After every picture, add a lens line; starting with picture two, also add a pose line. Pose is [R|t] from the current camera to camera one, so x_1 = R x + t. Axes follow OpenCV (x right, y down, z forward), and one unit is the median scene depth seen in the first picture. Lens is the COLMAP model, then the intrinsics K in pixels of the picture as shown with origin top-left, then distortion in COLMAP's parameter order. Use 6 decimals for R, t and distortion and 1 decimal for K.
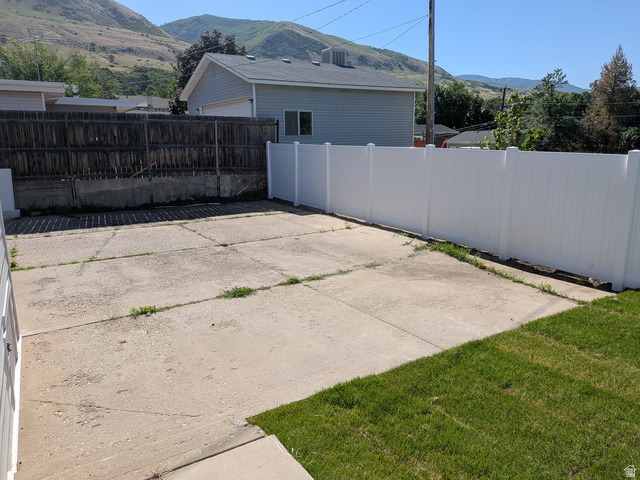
lens RADIAL K [[462.4, 0, 320.0], [0, 462.4, 240.0], [0, 0, 1]] dist [0.003621, -0.001680]
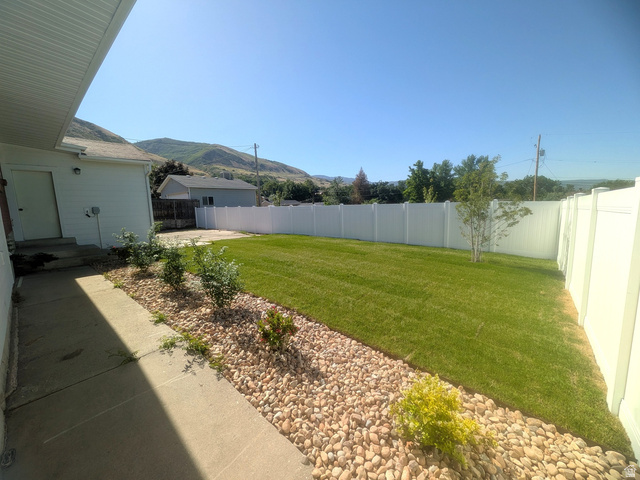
lens RADIAL K [[253.8, 0, 320.0], [0, 253.8, 240.0], [0, 0, 1]] dist [-0.002001, -0.000222]
pose [[0.955062, -0.059992, 0.290271, 0.147476], [0.085894, 0.993299, -0.077320, 0.162449], [-0.283688, 0.098778, 0.953816, -0.642408]]
